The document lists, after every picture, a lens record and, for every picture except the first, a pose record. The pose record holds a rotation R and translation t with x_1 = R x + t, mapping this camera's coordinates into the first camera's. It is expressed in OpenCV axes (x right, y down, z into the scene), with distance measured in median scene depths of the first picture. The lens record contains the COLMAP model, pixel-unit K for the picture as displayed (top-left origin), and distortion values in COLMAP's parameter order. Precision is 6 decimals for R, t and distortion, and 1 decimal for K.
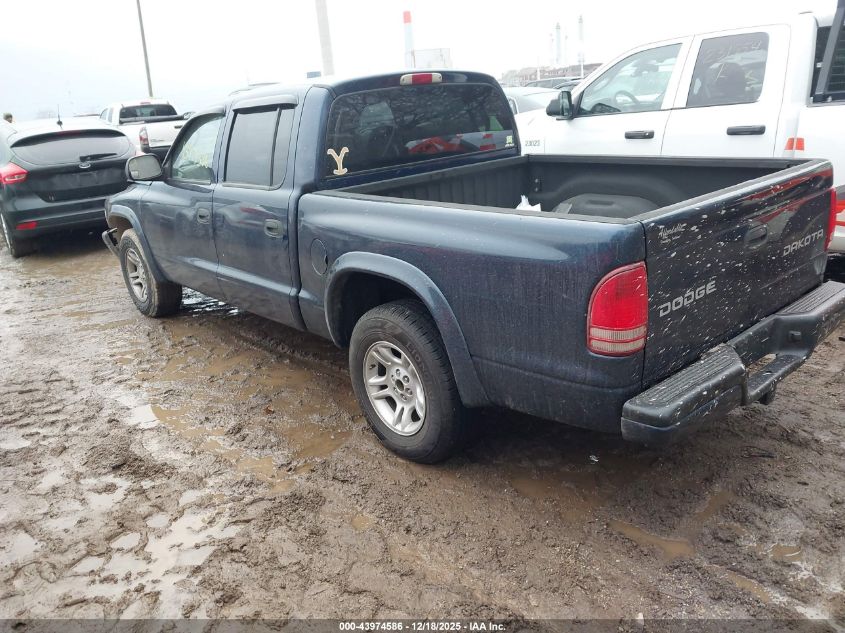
lens RADIAL K [[648.9, 0, 433.1], [0, 648.9, 319.1], [0, 0, 1]] dist [0.052138, -0.055260]
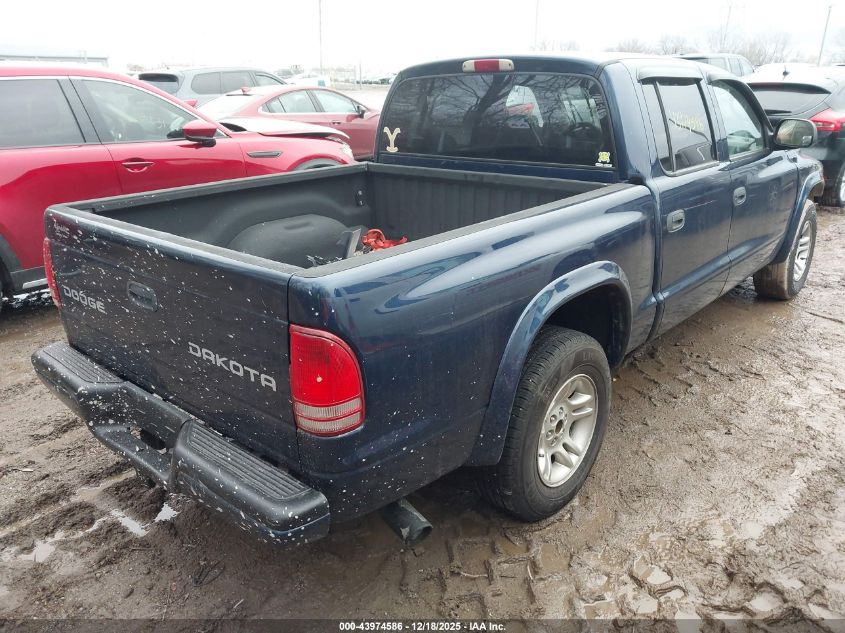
lens RADIAL K [[648.9, 0, 433.1], [0, 648.9, 319.1], [0, 0, 1]] dist [0.052138, -0.055260]
pose [[0.125924, 0.406065, -0.905126, 0.973389], [-0.321815, 0.879769, 0.349917, -0.379991], [0.938391, 0.247221, 0.241462, 0.868433]]
